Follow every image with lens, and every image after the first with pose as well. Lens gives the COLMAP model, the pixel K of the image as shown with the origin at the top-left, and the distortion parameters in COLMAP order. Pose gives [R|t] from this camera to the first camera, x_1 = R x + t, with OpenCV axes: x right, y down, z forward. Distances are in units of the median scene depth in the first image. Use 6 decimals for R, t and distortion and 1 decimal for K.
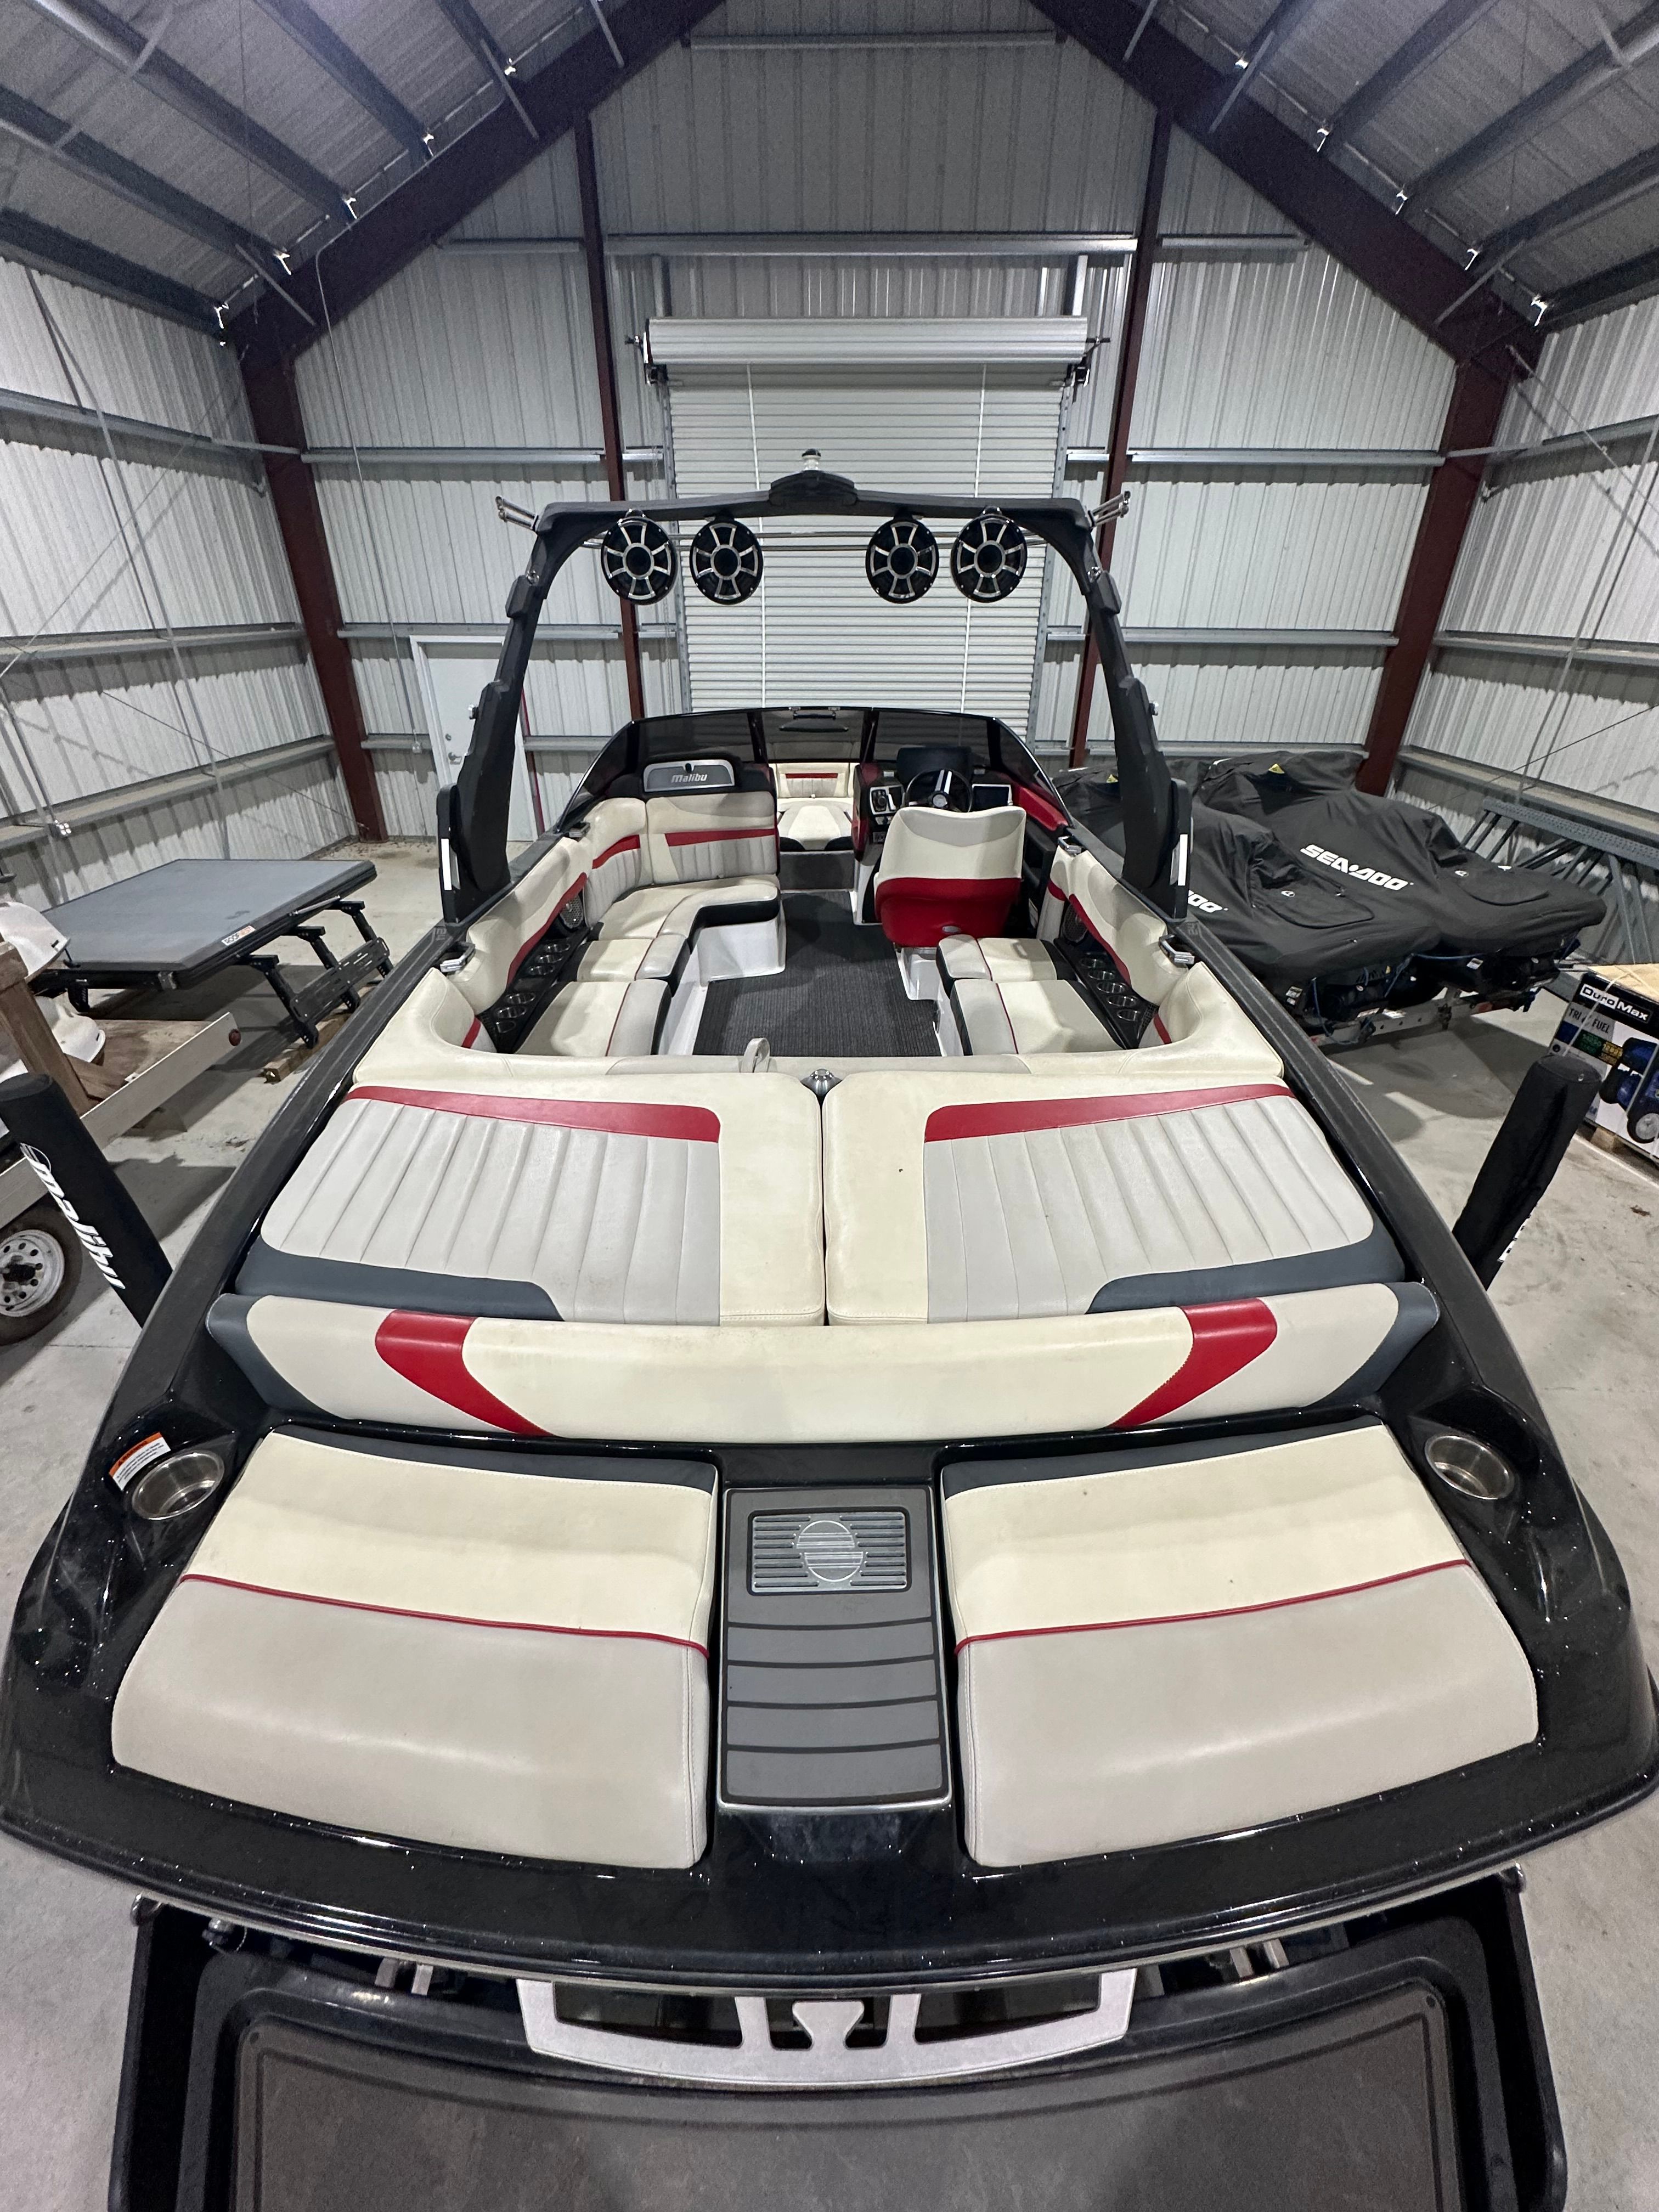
lens RADIAL K [[889.4, 0, 827.9], [0, 889.4, 1100.4], [0, 0, 1]] dist [-0.001444, -0.000156]
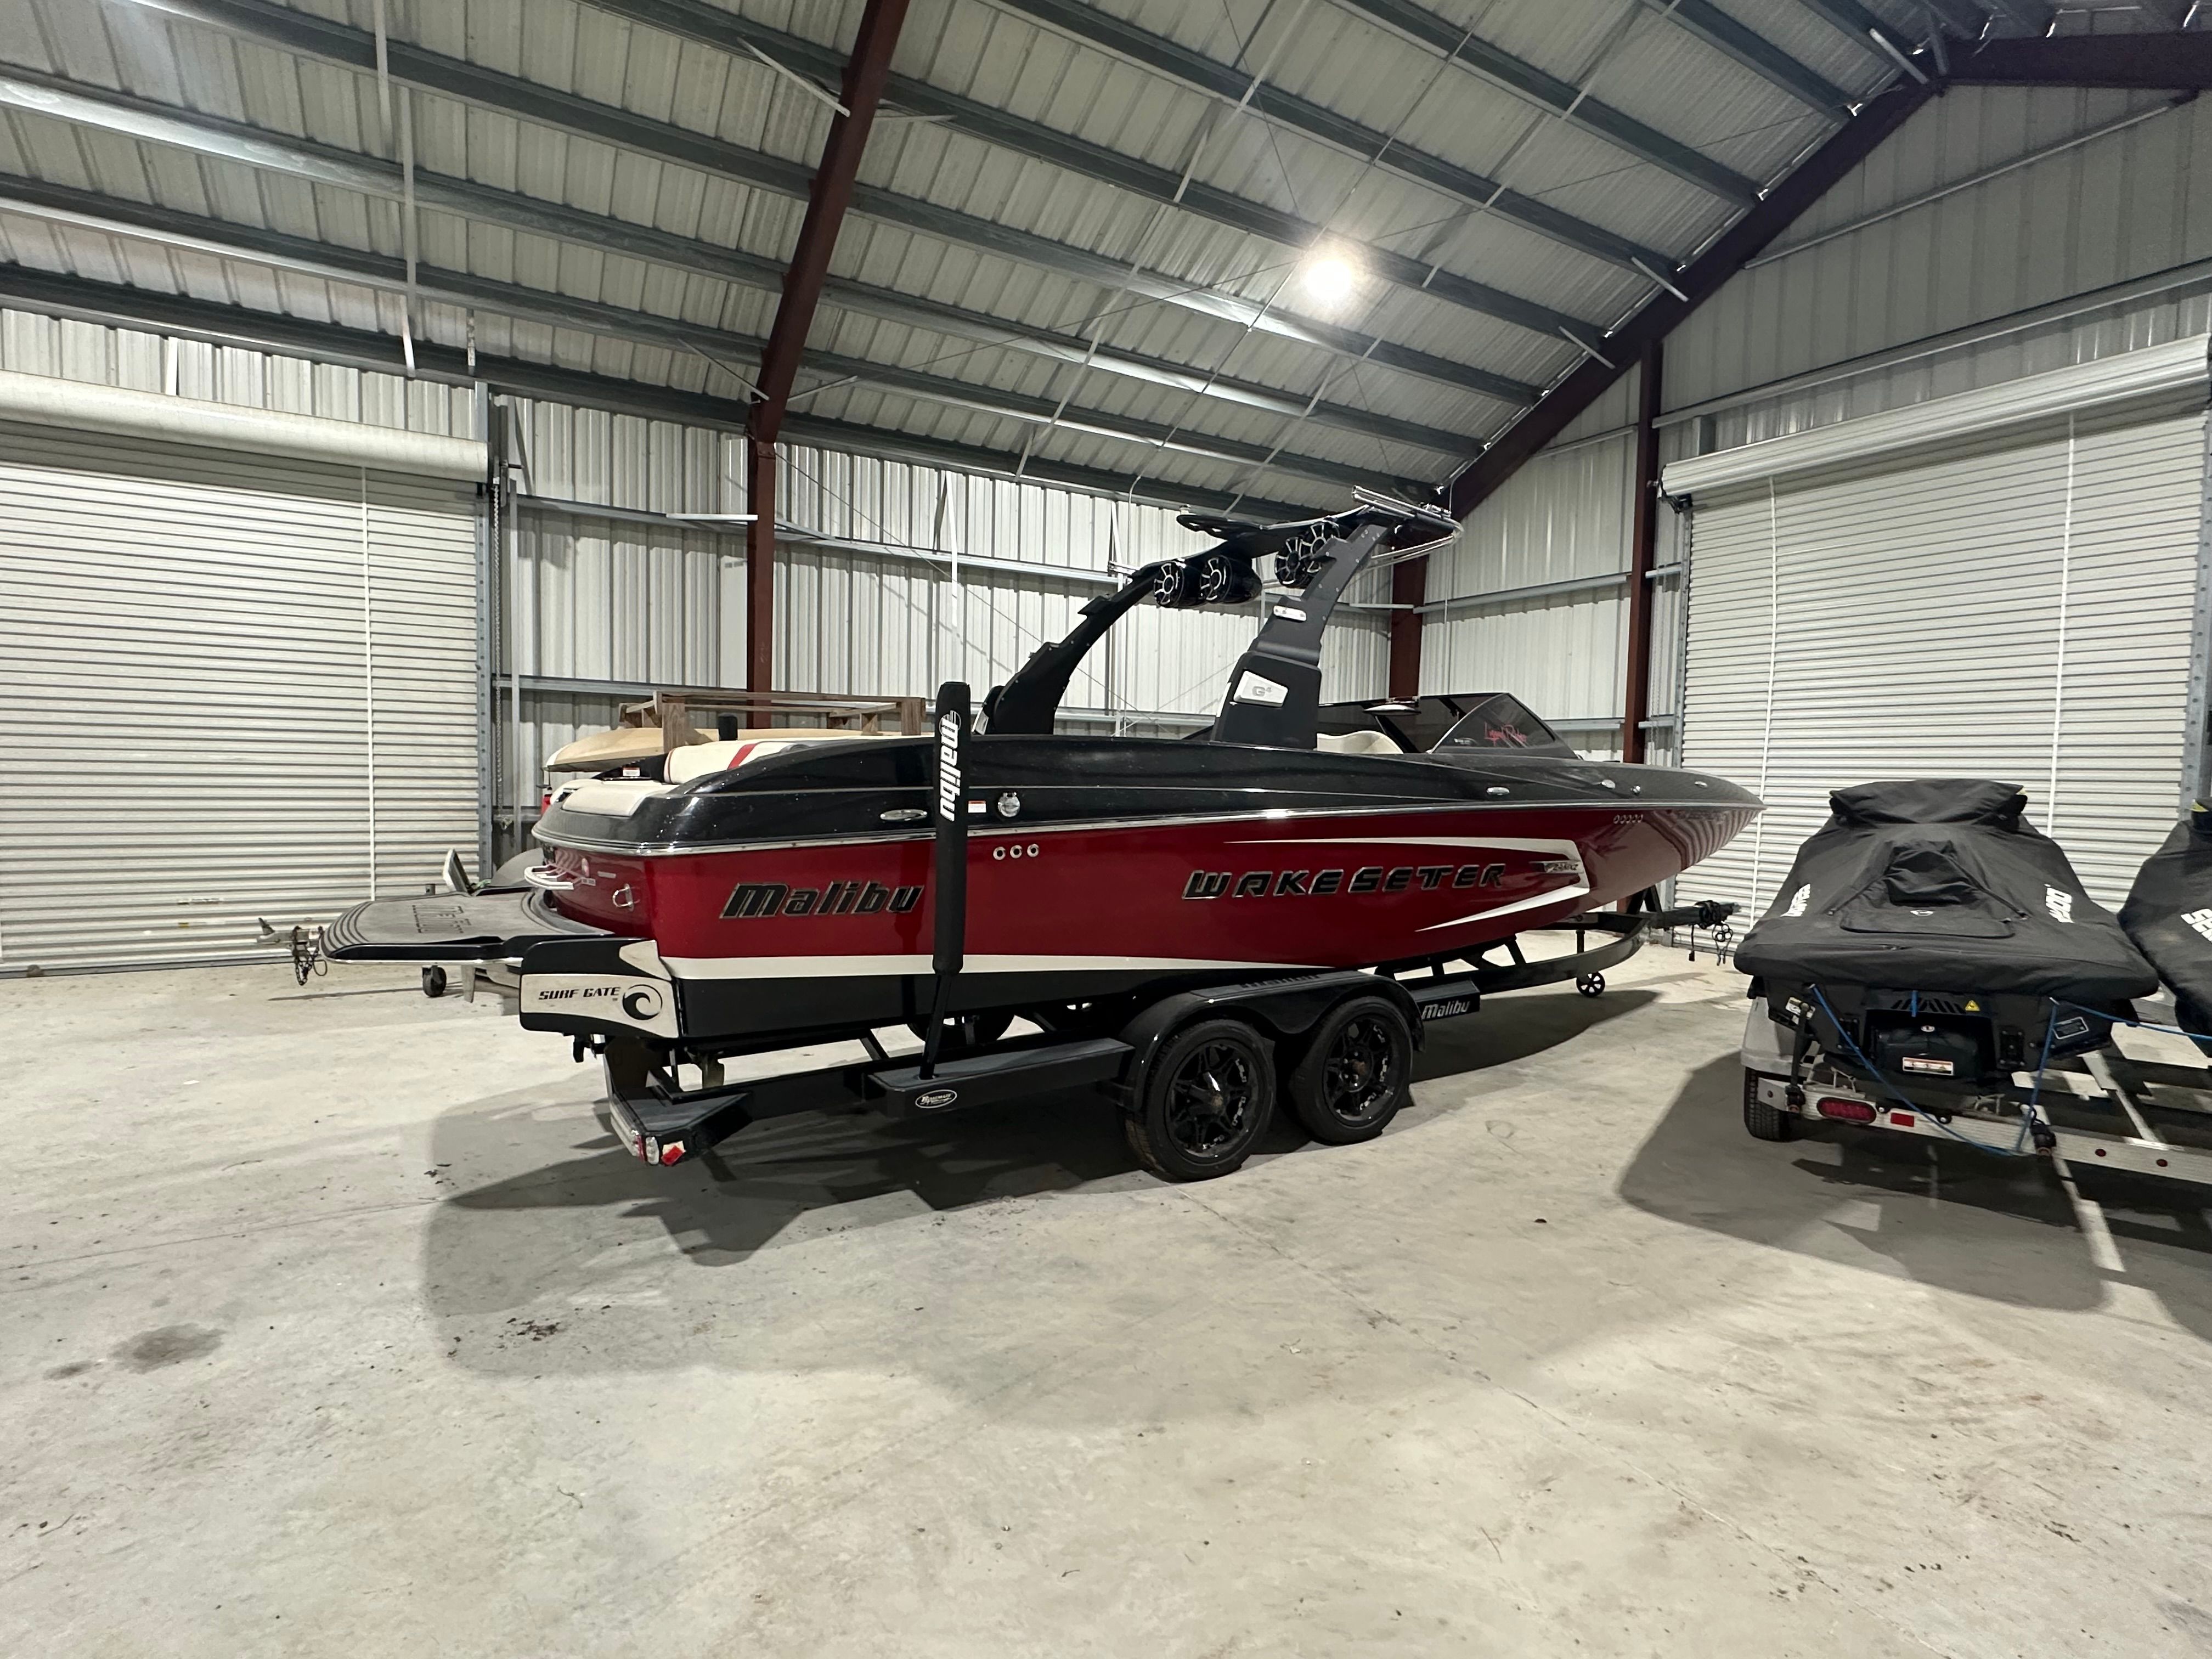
lens RADIAL K [[1092.0, 0, 1109.7], [0, 1092.0, 825.3], [0, 0, 1]] dist [-0.002807, -0.000499]
pose [[0.536689, 0.048210, -0.842402, 0.577580], [-0.436103, 0.870530, -0.228018, 0.115619], [0.722343, 0.489749, 0.488228, 0.061124]]
